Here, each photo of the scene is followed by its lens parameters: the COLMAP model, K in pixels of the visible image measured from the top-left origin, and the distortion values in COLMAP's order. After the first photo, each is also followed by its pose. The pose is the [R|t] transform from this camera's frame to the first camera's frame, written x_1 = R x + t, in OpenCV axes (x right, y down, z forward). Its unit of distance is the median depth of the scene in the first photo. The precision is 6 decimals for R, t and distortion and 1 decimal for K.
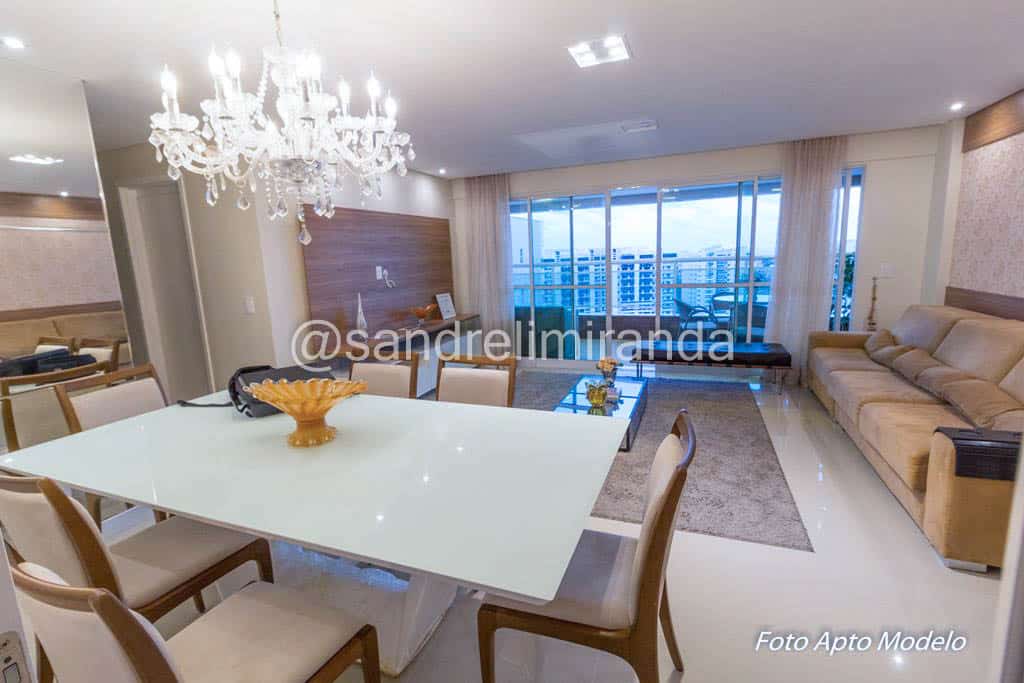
lens RADIAL K [[470.0, 0, 517.6], [0, 470.0, 337.3], [0, 0, 1]] dist [0.011873, -0.001694]
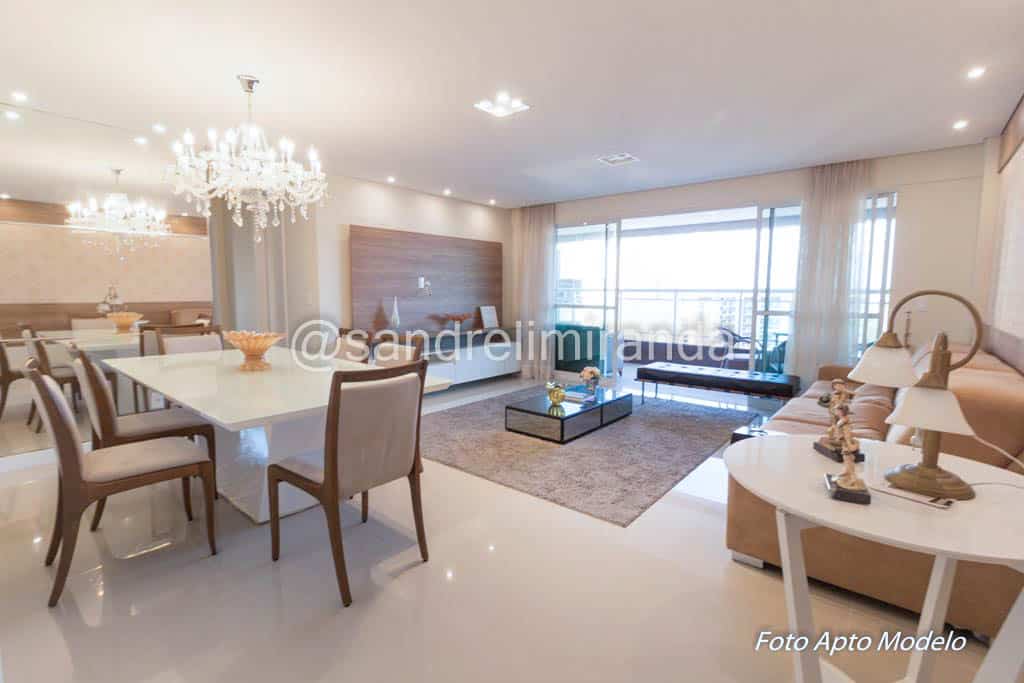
lens RADIAL K [[470.0, 0, 517.6], [0, 470.0, 337.3], [0, 0, 1]] dist [0.011873, -0.001694]
pose [[0.947430, 0.077656, -0.310398, 0.351089], [-0.098603, 0.993749, -0.052348, 0.046036], [0.304392, 0.080203, 0.949164, -0.083551]]
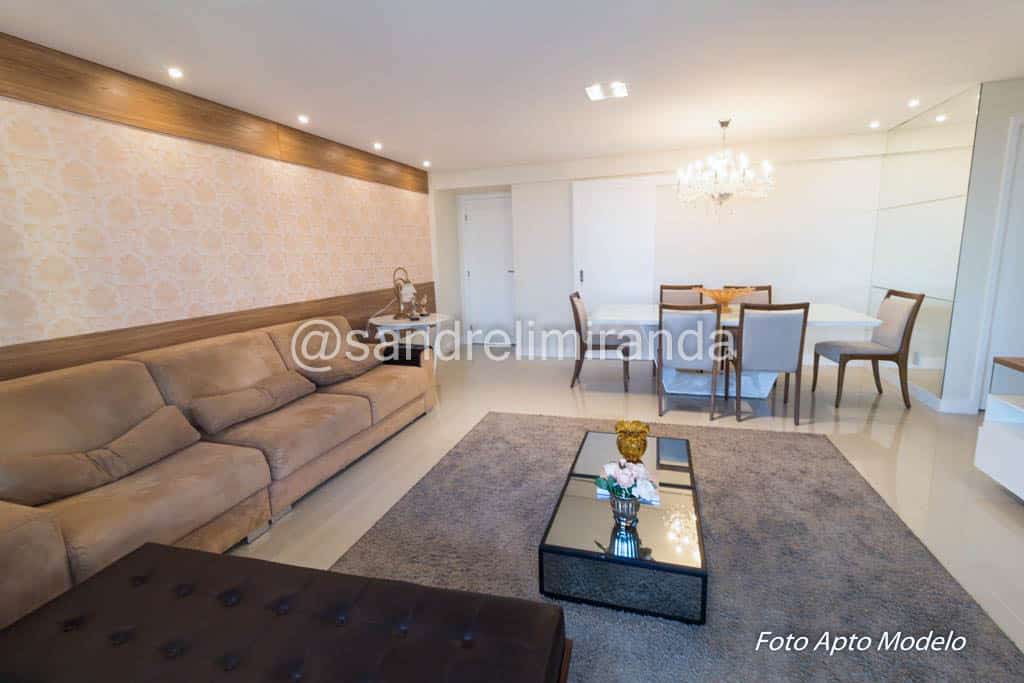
lens RADIAL K [[470.0, 0, 517.6], [0, 470.0, 337.3], [0, 0, 1]] dist [0.011873, -0.001694]
pose [[-0.994534, 0.085509, -0.059926, 0.304324], [0.059483, 0.935644, 0.347896, -0.227962], [0.085818, 0.342429, -0.935616, 1.326554]]
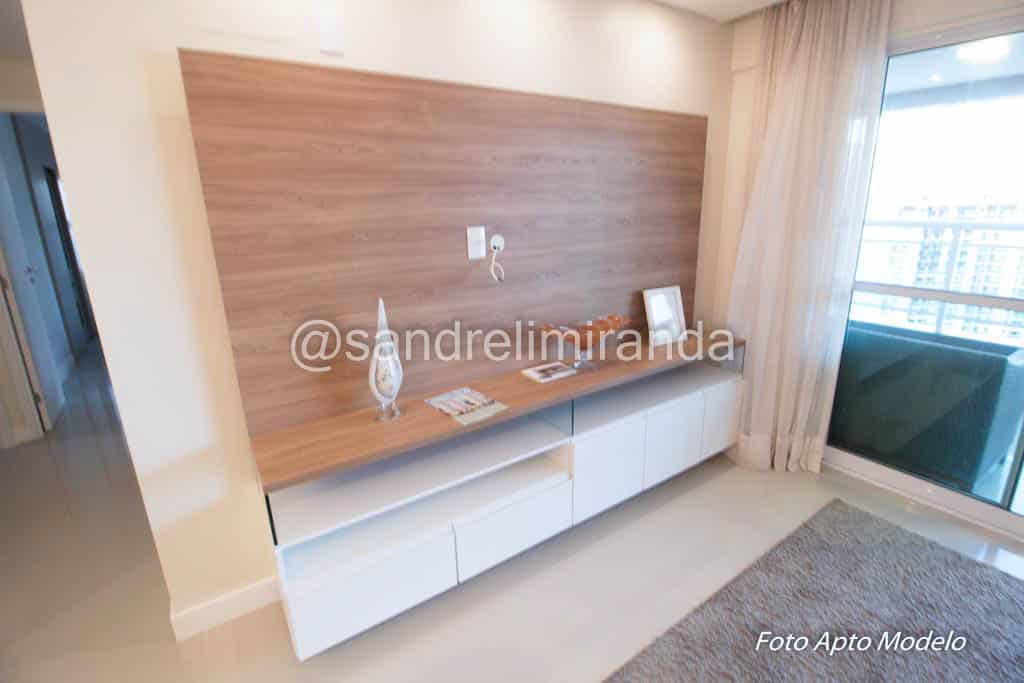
lens RADIAL K [[488.5, 0, 524.8], [0, 488.5, 334.5], [0, 0, 1]] dist [0.001367, -0.000330]
pose [[0.828691, 0.167658, -0.534005, -0.012955], [-0.108817, 0.984137, 0.140116, -0.127094], [0.549026, -0.058004, 0.833790, 0.682079]]
